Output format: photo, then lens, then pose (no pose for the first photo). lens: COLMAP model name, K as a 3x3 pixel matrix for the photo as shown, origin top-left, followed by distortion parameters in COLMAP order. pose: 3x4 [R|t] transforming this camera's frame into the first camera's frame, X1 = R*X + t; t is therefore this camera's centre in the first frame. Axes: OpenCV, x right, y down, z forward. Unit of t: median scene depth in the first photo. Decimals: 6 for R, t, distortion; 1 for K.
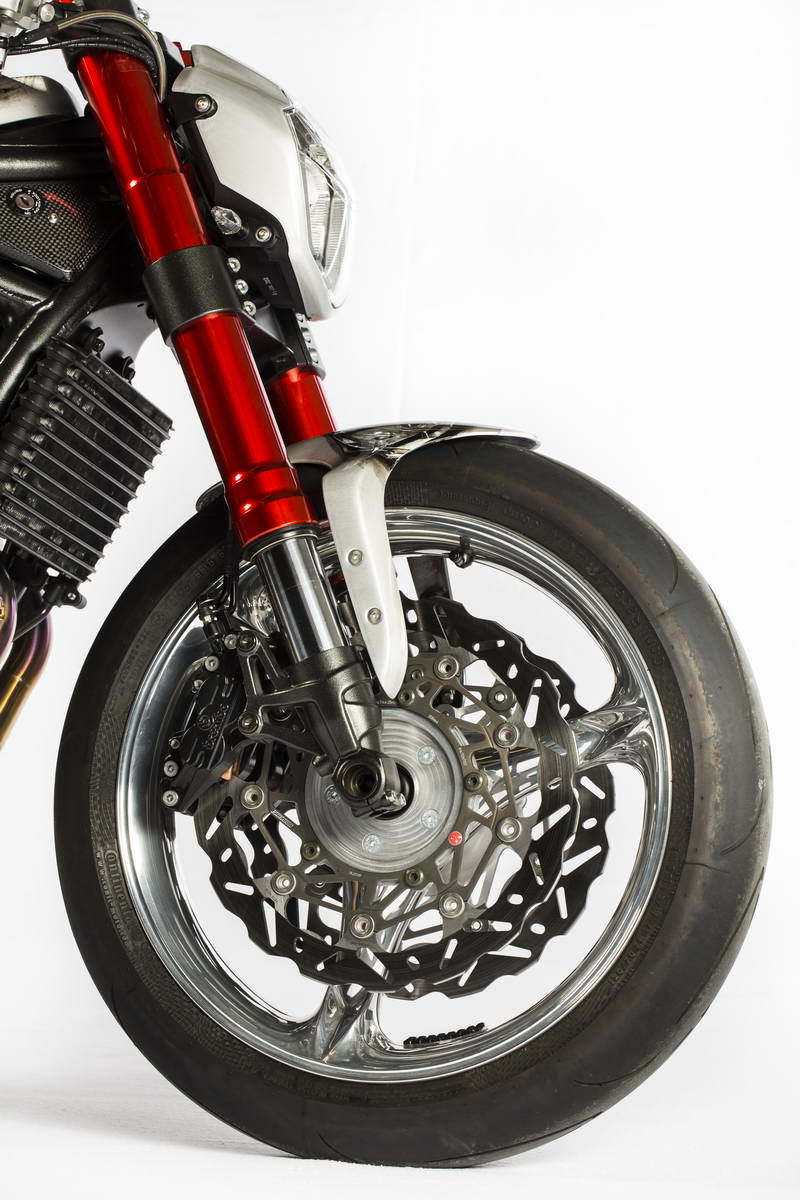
lens RADIAL K [[3491.2, 0, 400.0], [0, 3491.2, 600.0], [0, 0, 1]] dist [-0.052604, 0.342023]
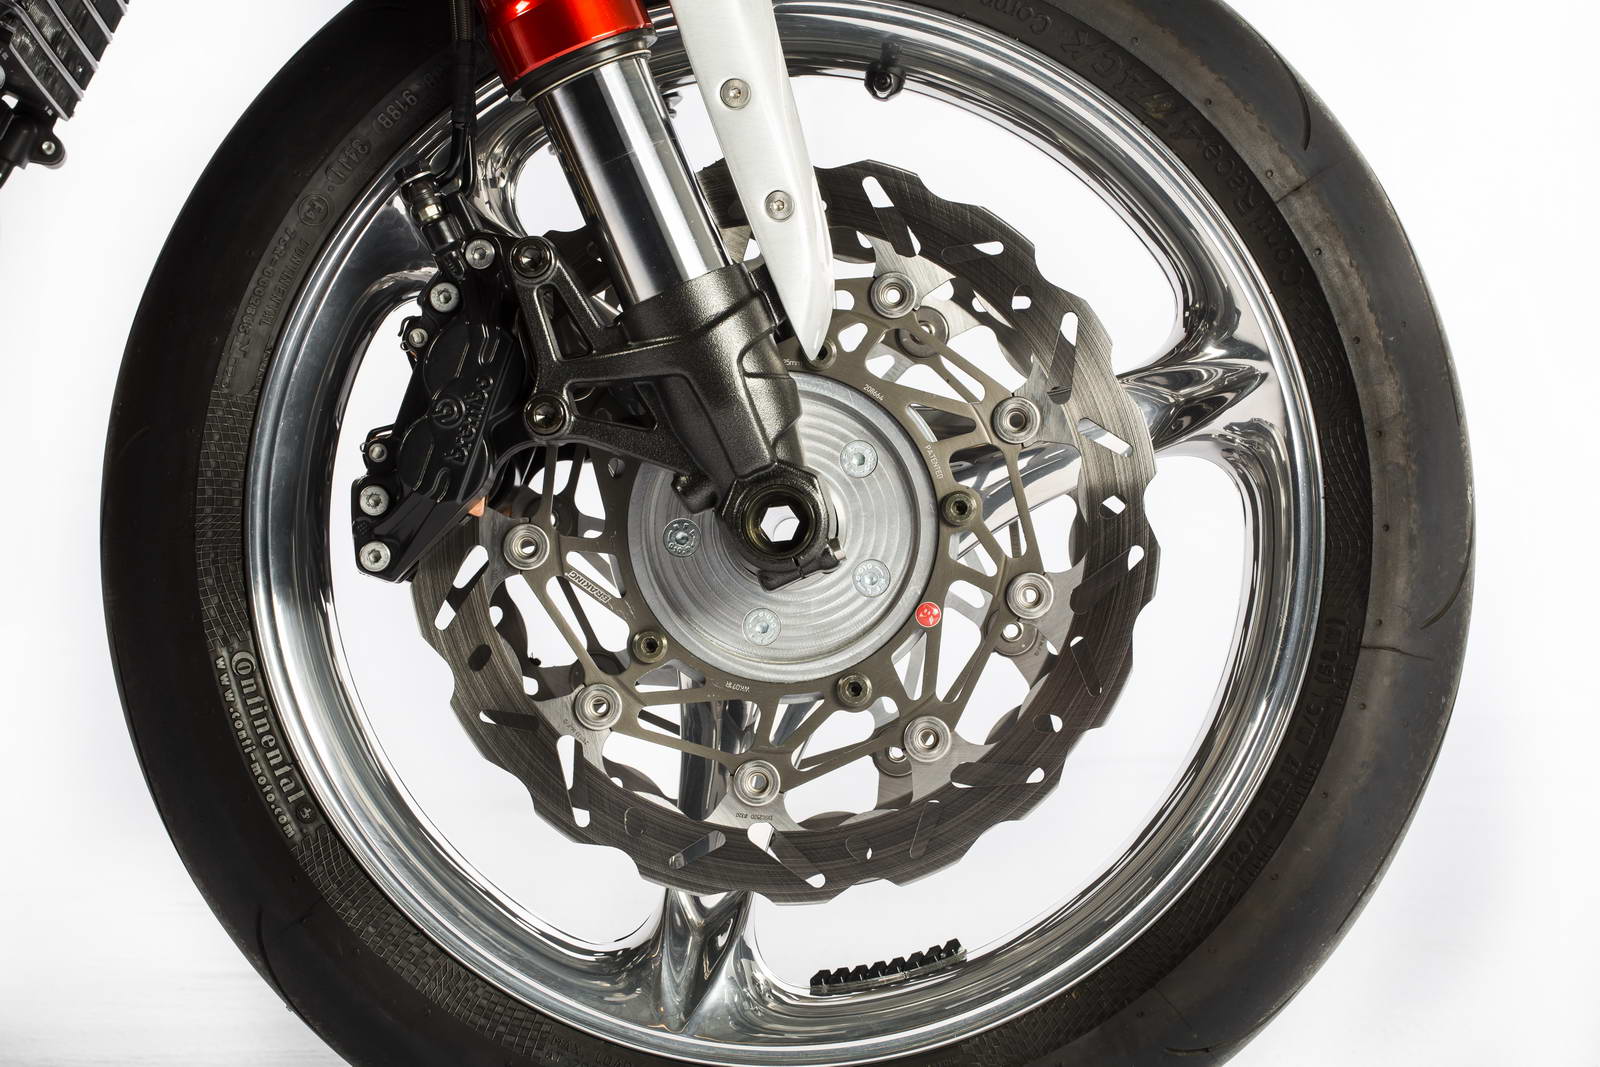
lens RADIAL K [[4655.0, 0, 800.0], [0, 4655.0, 533.5], [0, 0, 1]] dist [-0.052604, 0.342023]
pose [[0.965330, -0.044771, 0.257165, -0.185102], [0.010471, 0.991030, 0.133228, -0.039509], [-0.260823, -0.125917, 0.957140, 0.315577]]
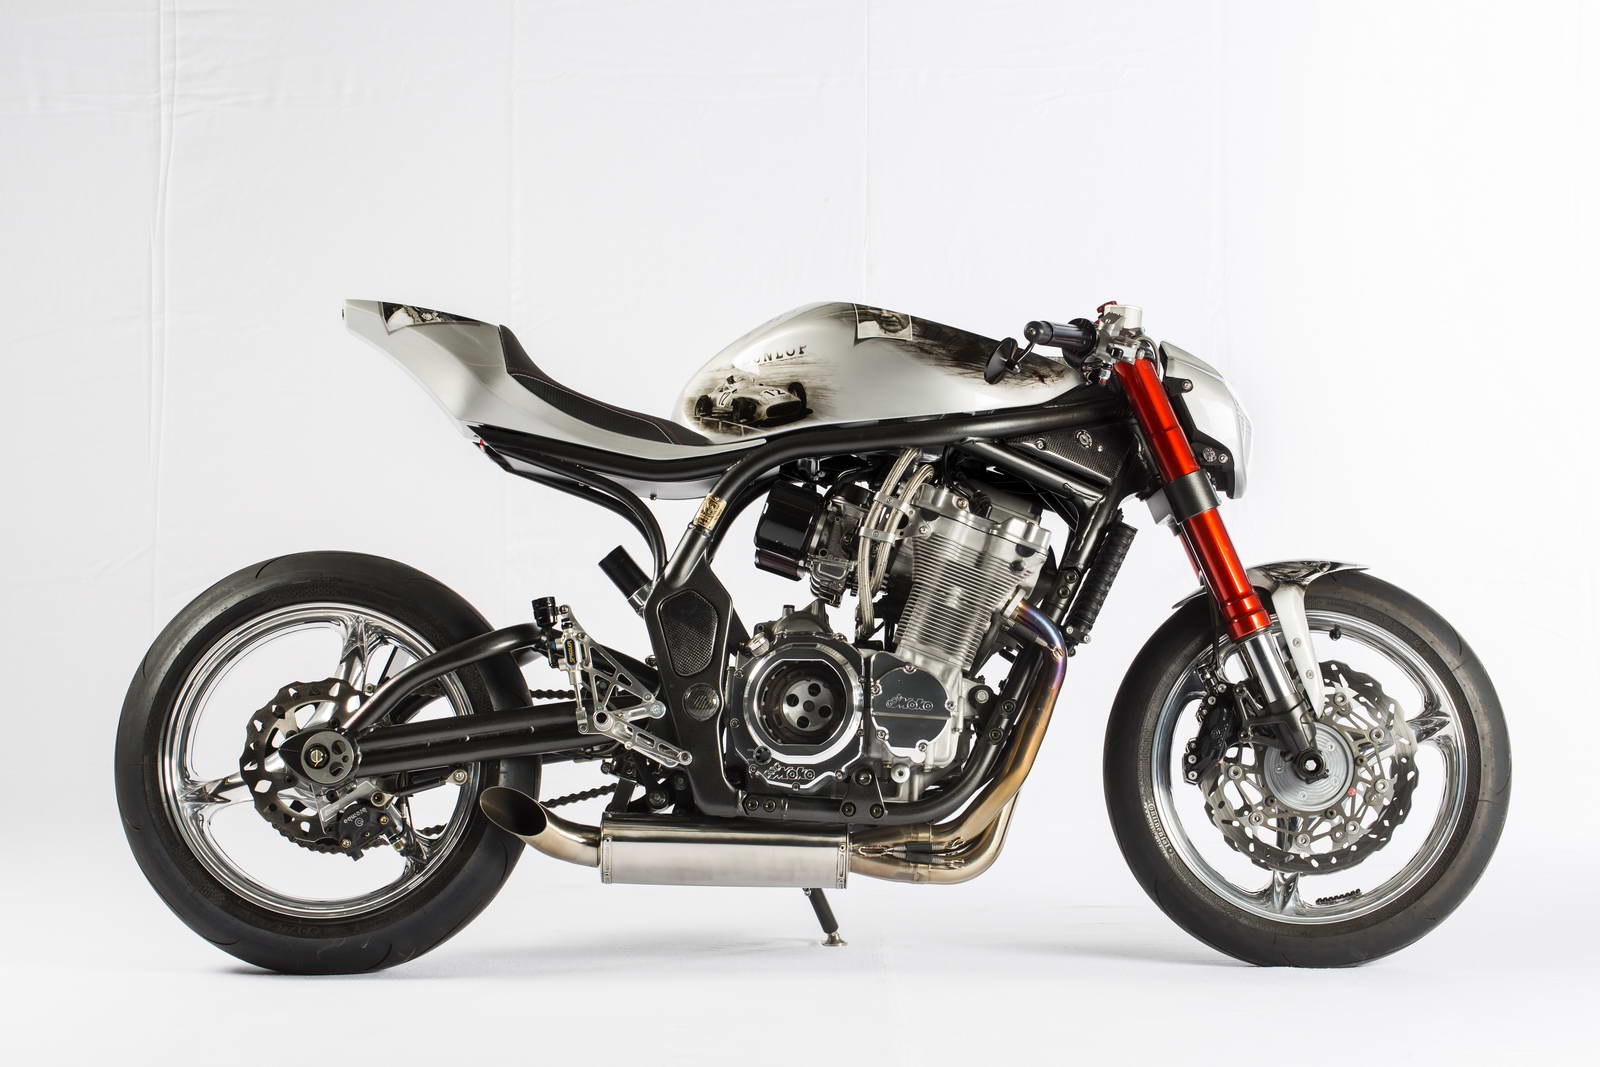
lens RADIAL K [[4655.0, 0, 800.0], [0, 4655.0, 533.5], [0, 0, 1]] dist [-0.052604, 0.342023]
pose [[0.973059, -0.035132, 0.227865, -0.818972], [0.018381, 0.996997, 0.075223, -0.257057], [-0.229823, -0.069008, 0.970783, -1.309450]]
